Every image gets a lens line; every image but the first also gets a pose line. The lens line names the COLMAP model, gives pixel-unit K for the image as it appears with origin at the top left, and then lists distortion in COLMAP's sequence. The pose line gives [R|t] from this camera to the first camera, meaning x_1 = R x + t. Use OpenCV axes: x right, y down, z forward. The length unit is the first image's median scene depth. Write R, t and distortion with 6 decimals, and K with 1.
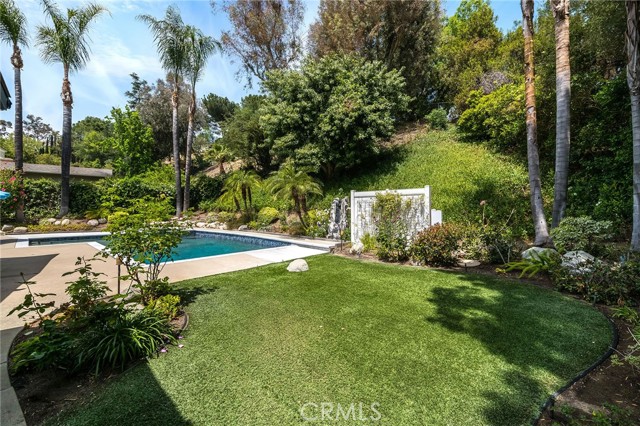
lens RADIAL K [[249.3, 0, 323.8], [0, 249.3, 213.0], [0, 0, 1]] dist [-0.019430, 0.000104]
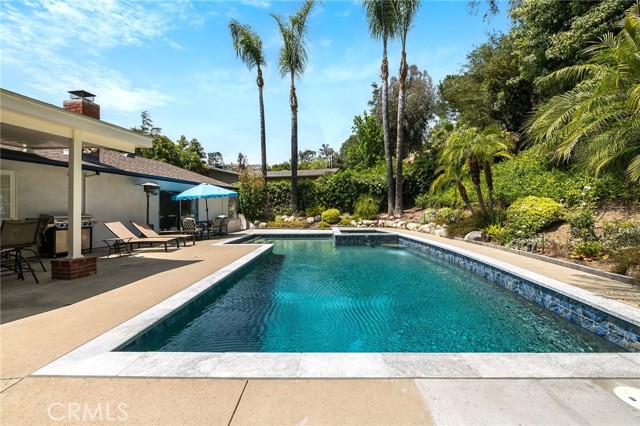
lens RADIAL K [[255.6, 0, 324.0], [0, 255.6, 210.7], [0, 0, 1]] dist [-0.000123, -0.000021]
pose [[0.624211, -0.003902, -0.781246, -0.092776], [0.003850, 0.999991, -0.001918, 0.003079], [0.781247, -0.001811, 0.624220, 0.395237]]
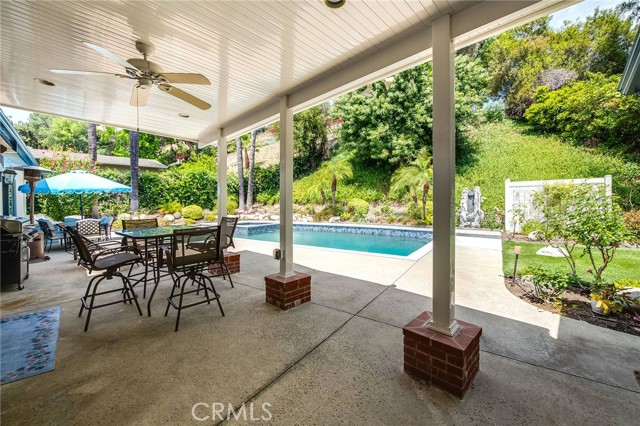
lens RADIAL K [[254.4, 0, 322.9], [0, 254.4, 208.5], [0, 0, 1]] dist [-0.012927, -0.000098]
pose [[0.995480, -0.015650, 0.093676, -0.458144], [0.014600, 0.999823, 0.011887, 0.002768], [-0.093845, -0.010466, 0.995532, 0.005953]]
